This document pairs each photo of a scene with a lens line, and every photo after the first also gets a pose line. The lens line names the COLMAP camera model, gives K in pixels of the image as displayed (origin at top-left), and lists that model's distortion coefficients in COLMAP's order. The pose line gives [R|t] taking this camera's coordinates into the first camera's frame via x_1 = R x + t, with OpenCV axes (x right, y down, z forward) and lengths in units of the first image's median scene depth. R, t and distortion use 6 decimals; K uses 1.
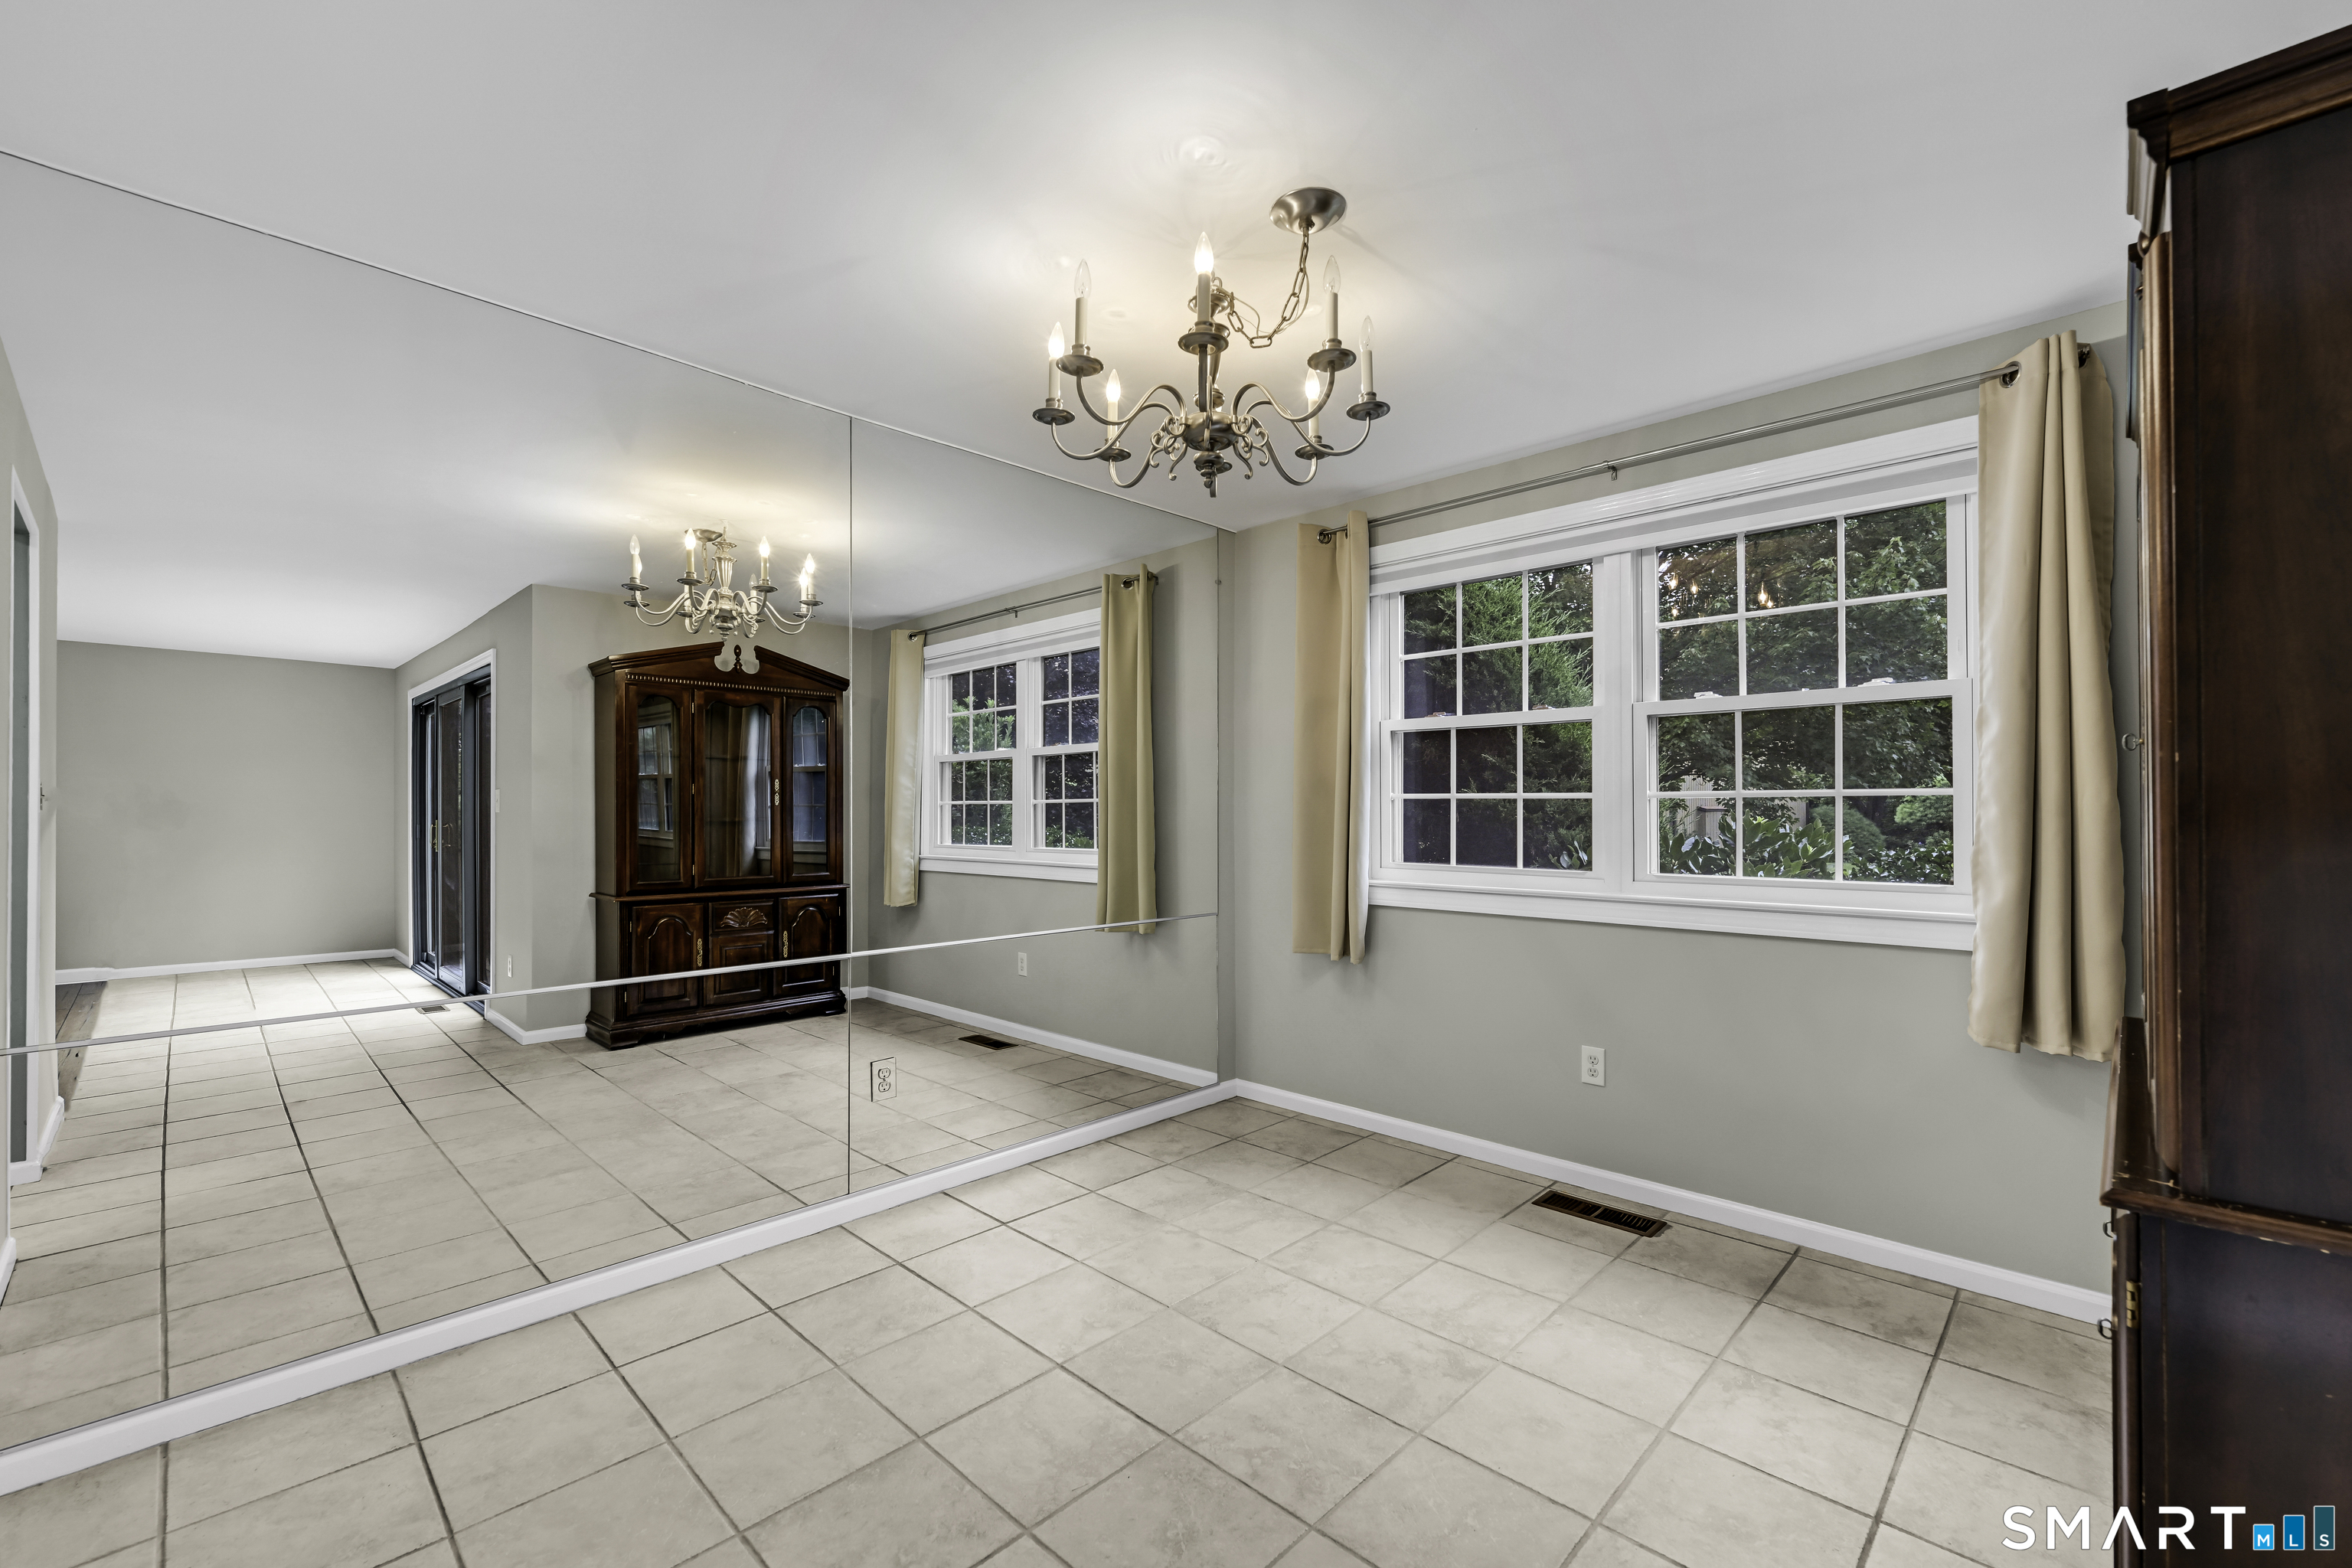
lens RADIAL K [[976.4, 0, 1192.8], [0, 976.4, 814.4], [0, 0, 1]] dist [-0.000773, -0.000047]
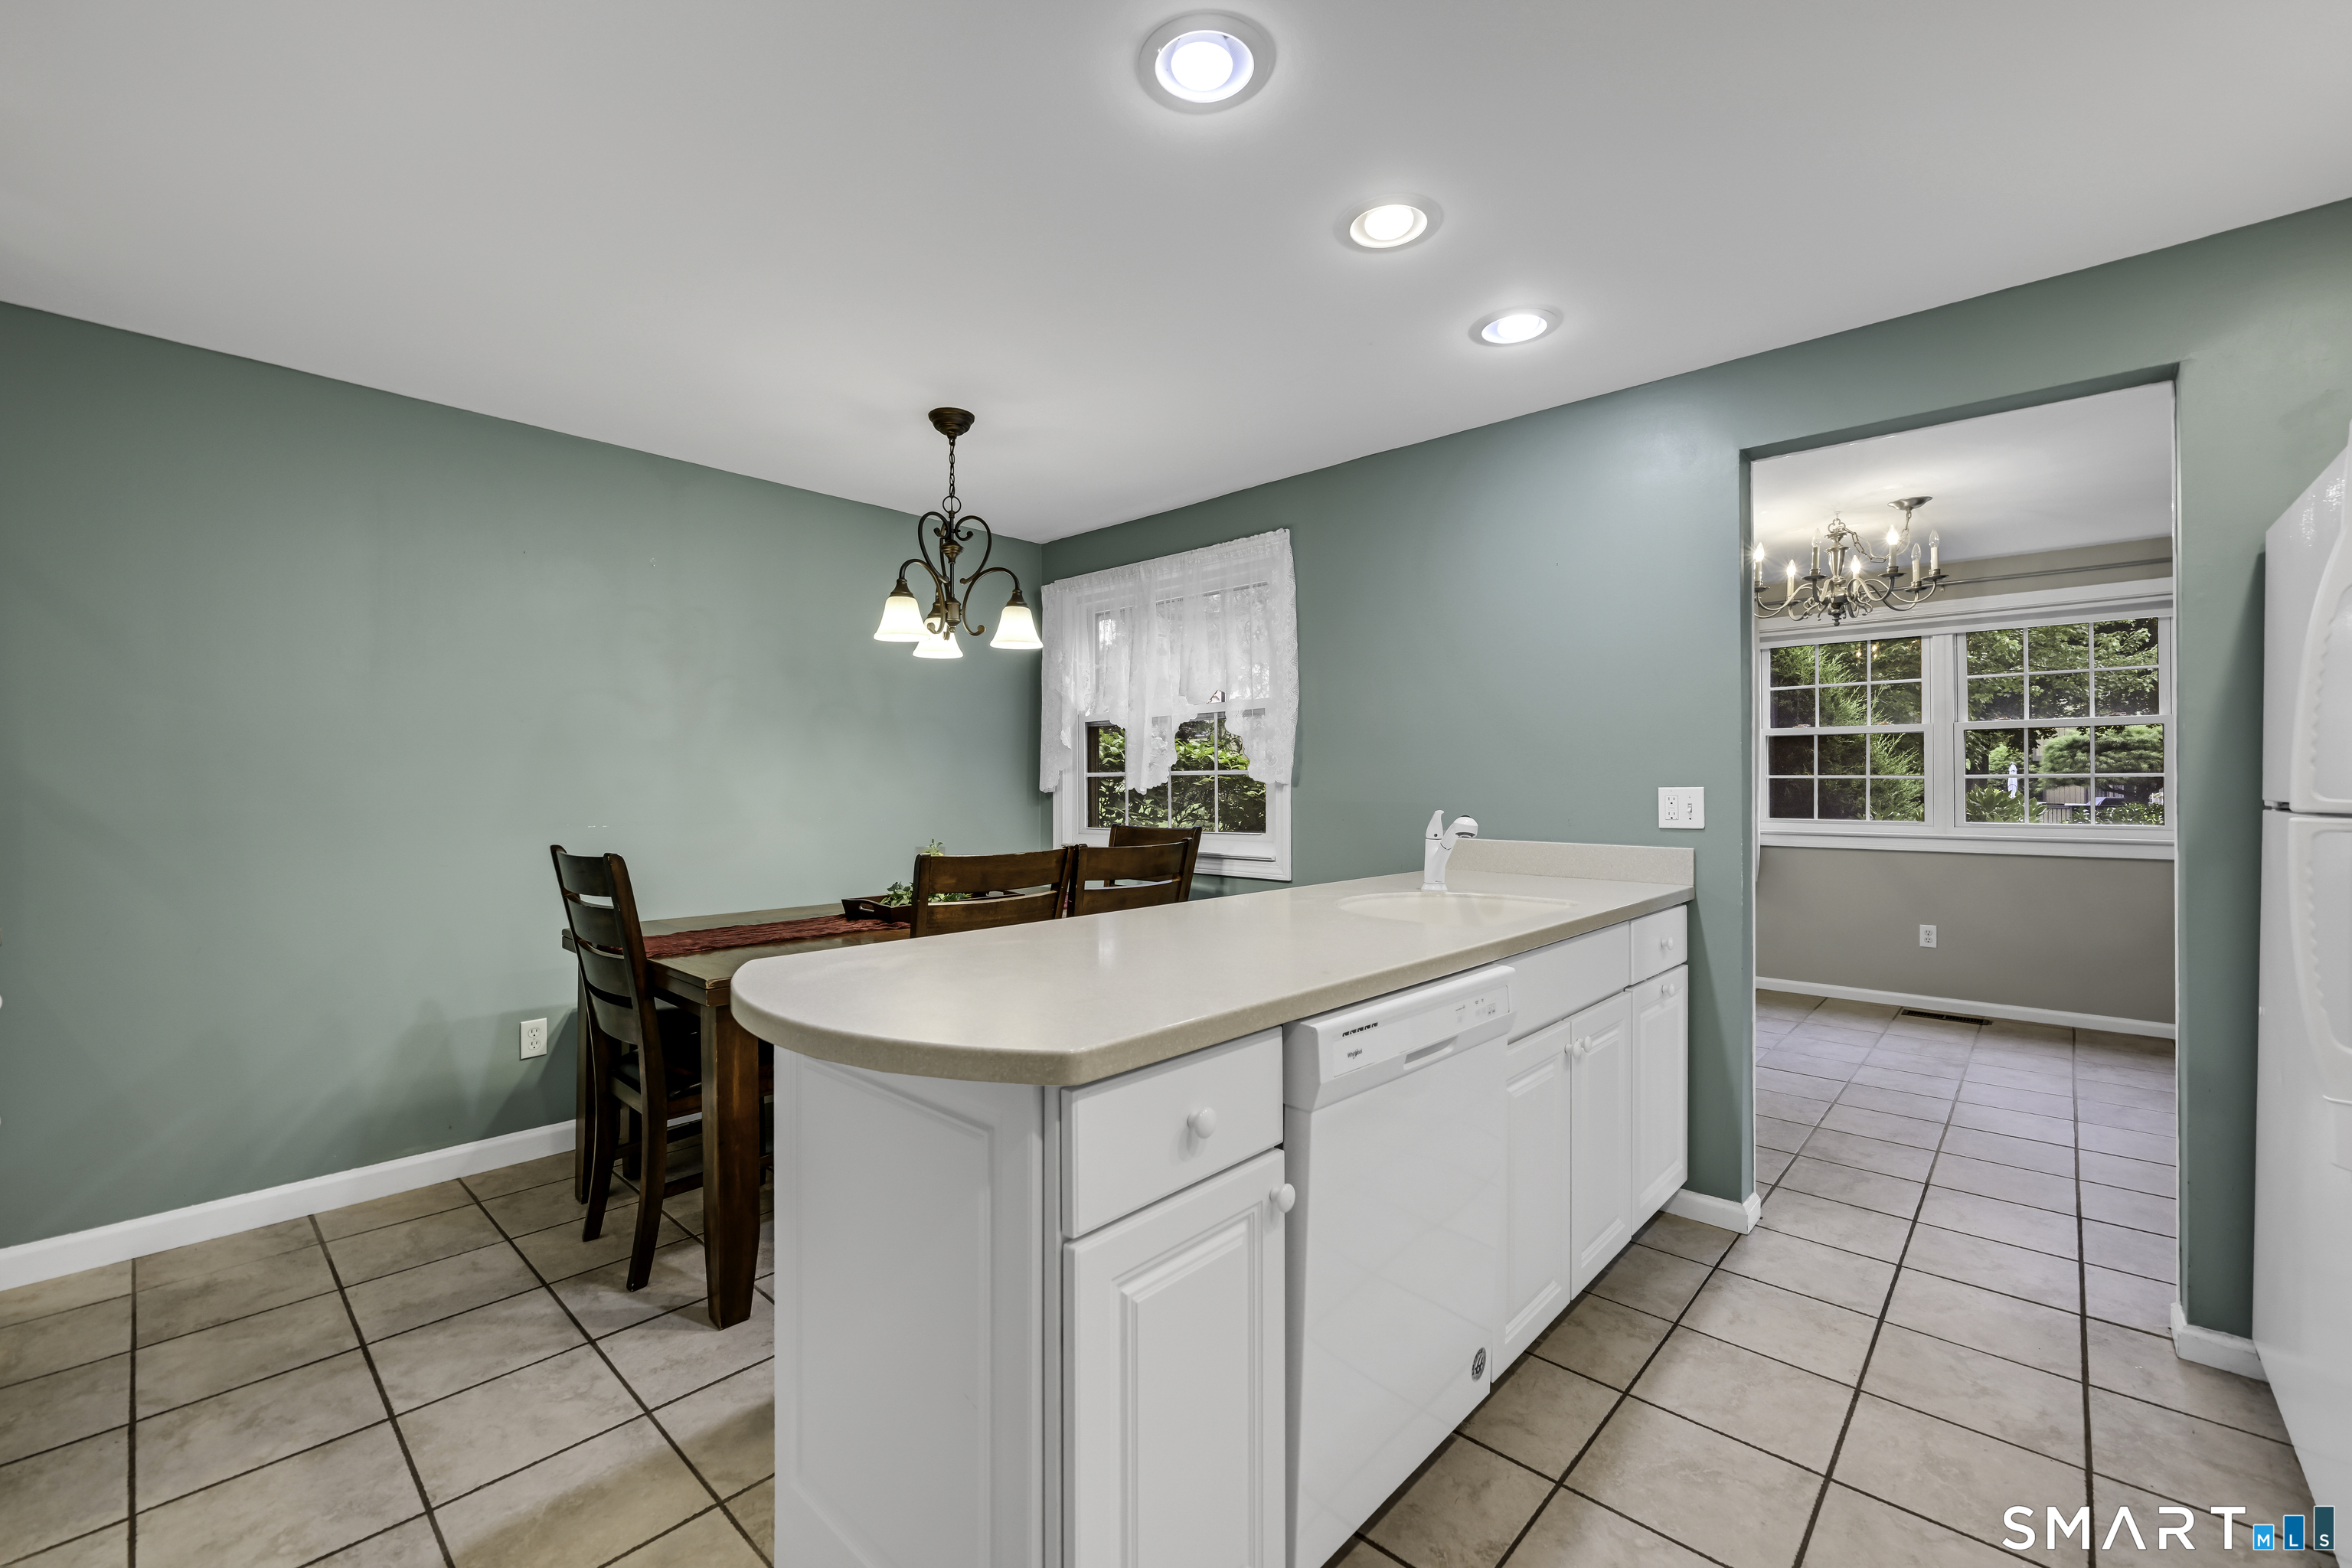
lens RADIAL K [[949.6, 0, 1175.0], [0, 949.6, 776.3], [0, 0, 1]] dist [-0.002740, -0.000237]
pose [[0.999939, -0.002642, 0.010707, -0.815485], [0.002812, 0.999870, -0.015864, 0.002268], [-0.010664, 0.015893, 0.999817, -0.565635]]
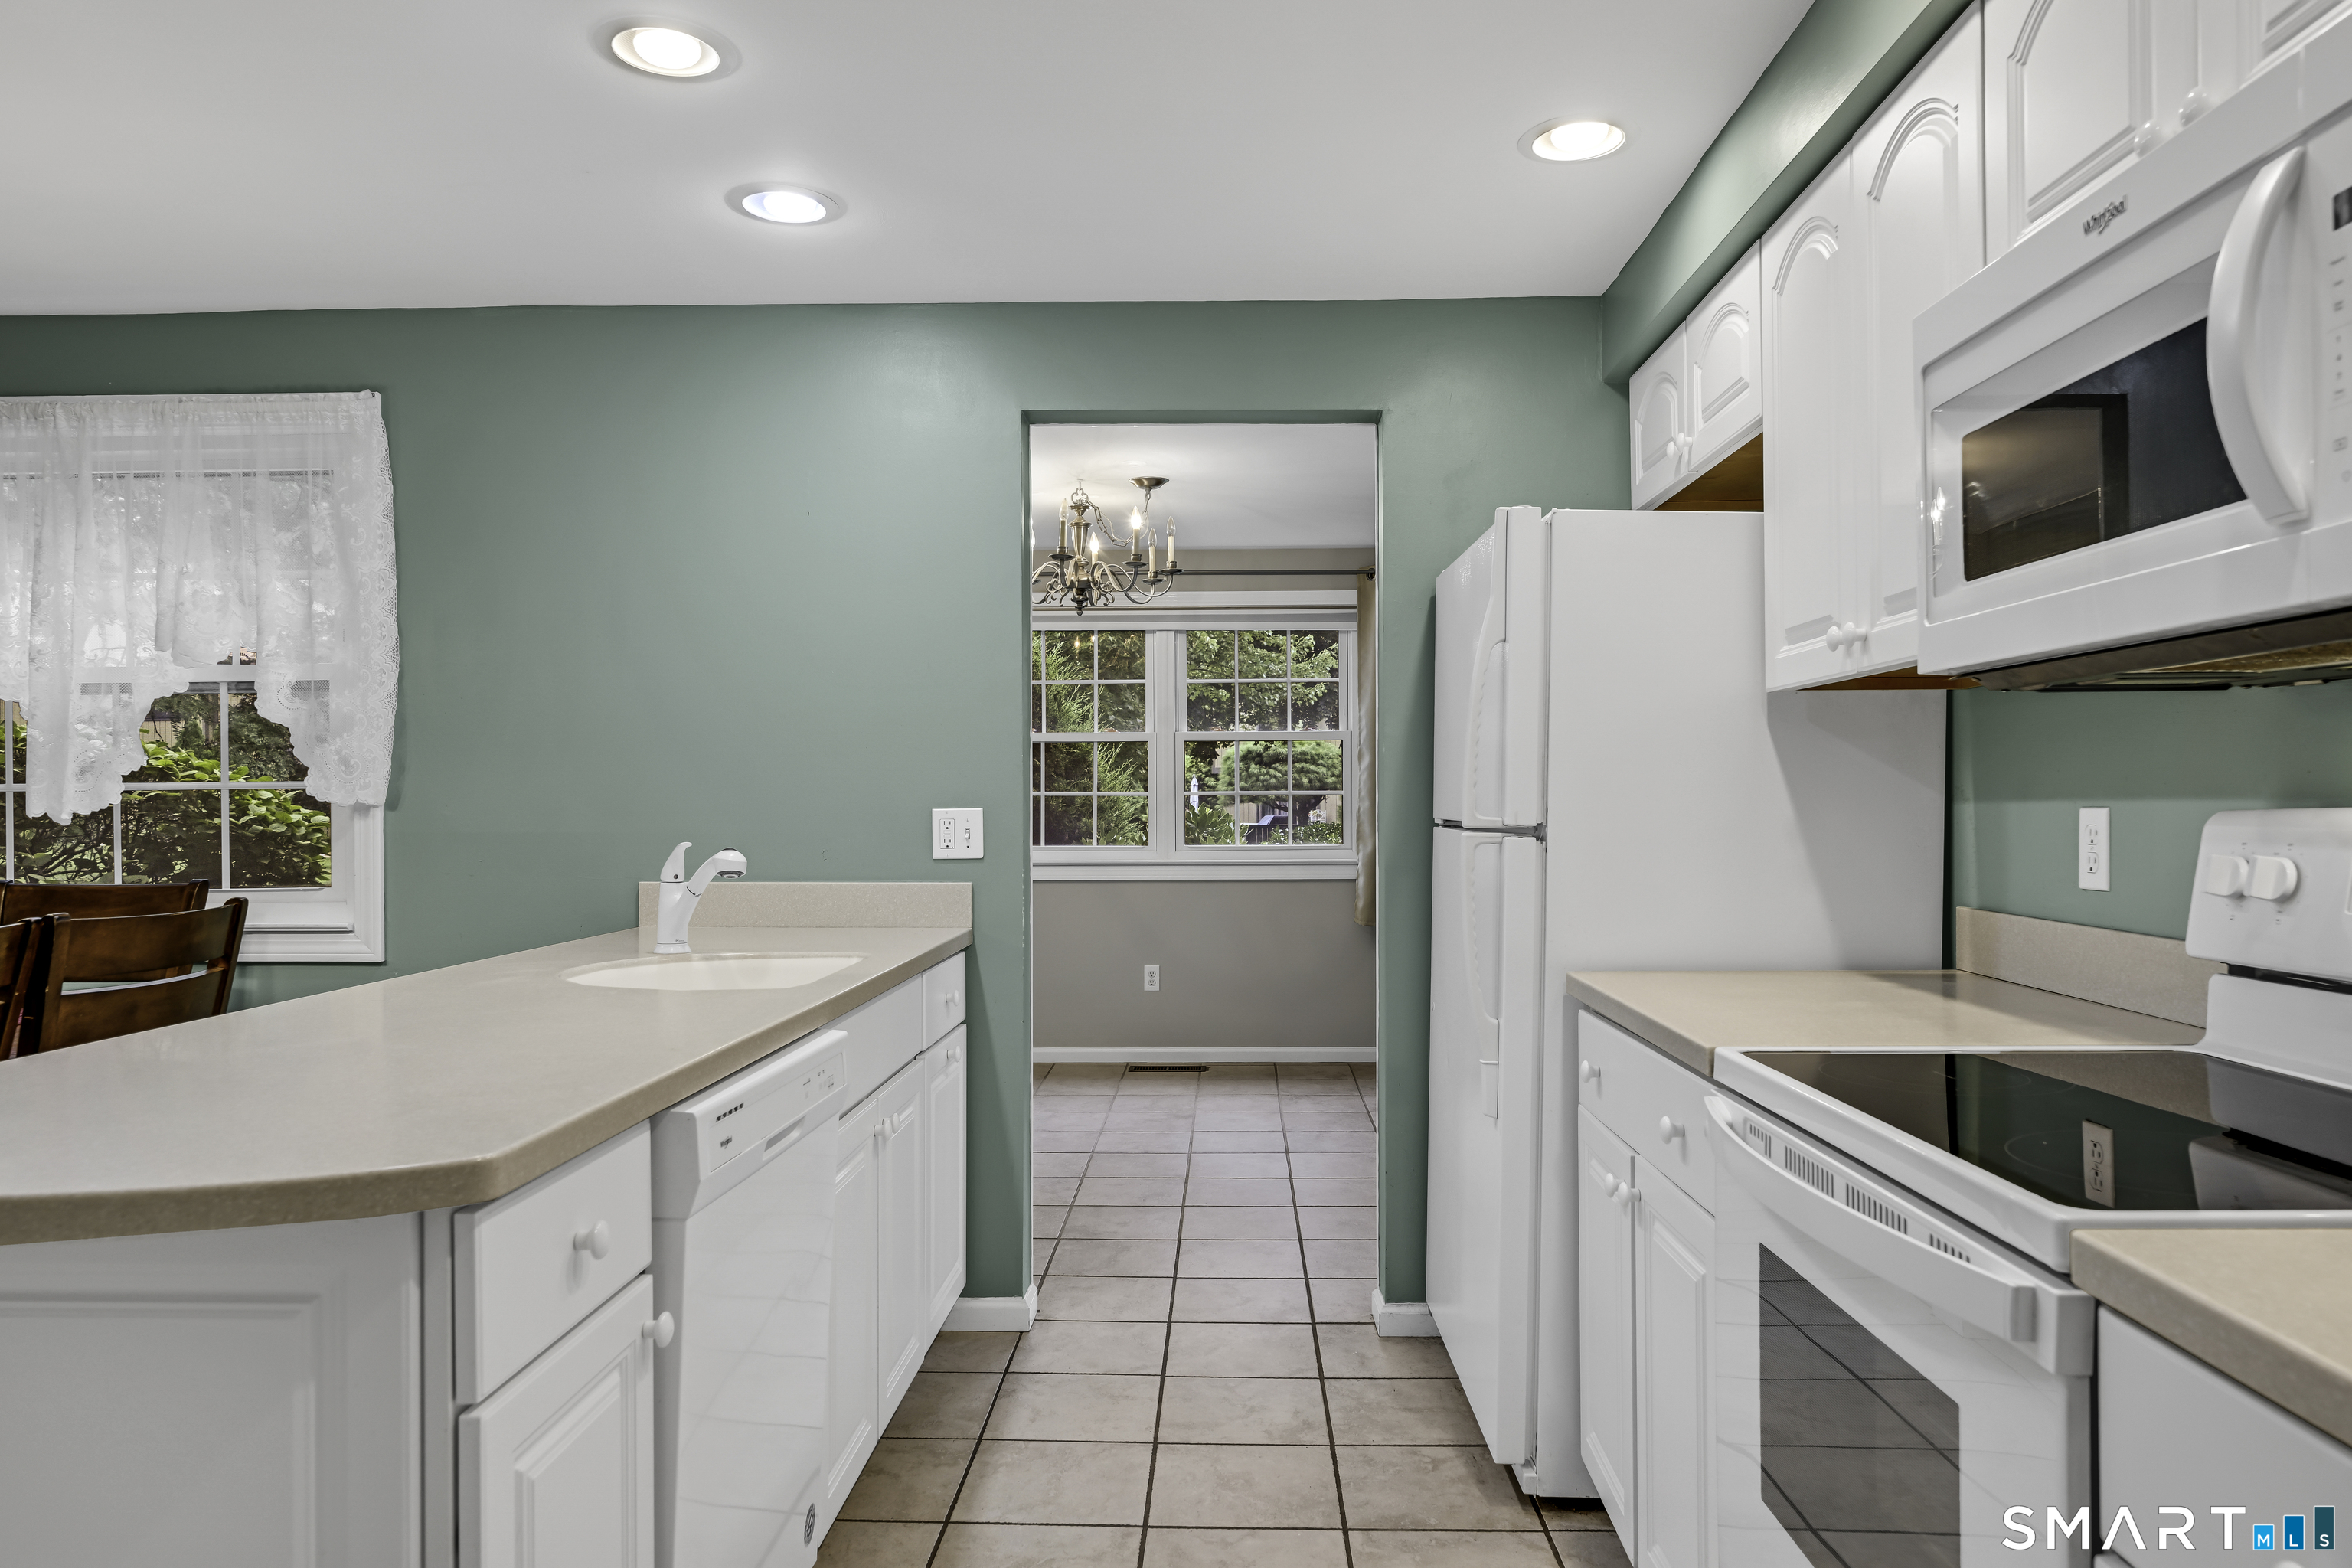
lens RADIAL K [[1513.4, 0, 1167.9], [0, 1513.4, 794.2], [0, 0, 1]] dist [0.010422, 0.003493]
pose [[0.752223, -0.001454, 0.658907, -0.951930], [0.009068, 0.999926, -0.008145, 0.000062], [-0.658847, 0.012102, 0.752180, -0.647870]]
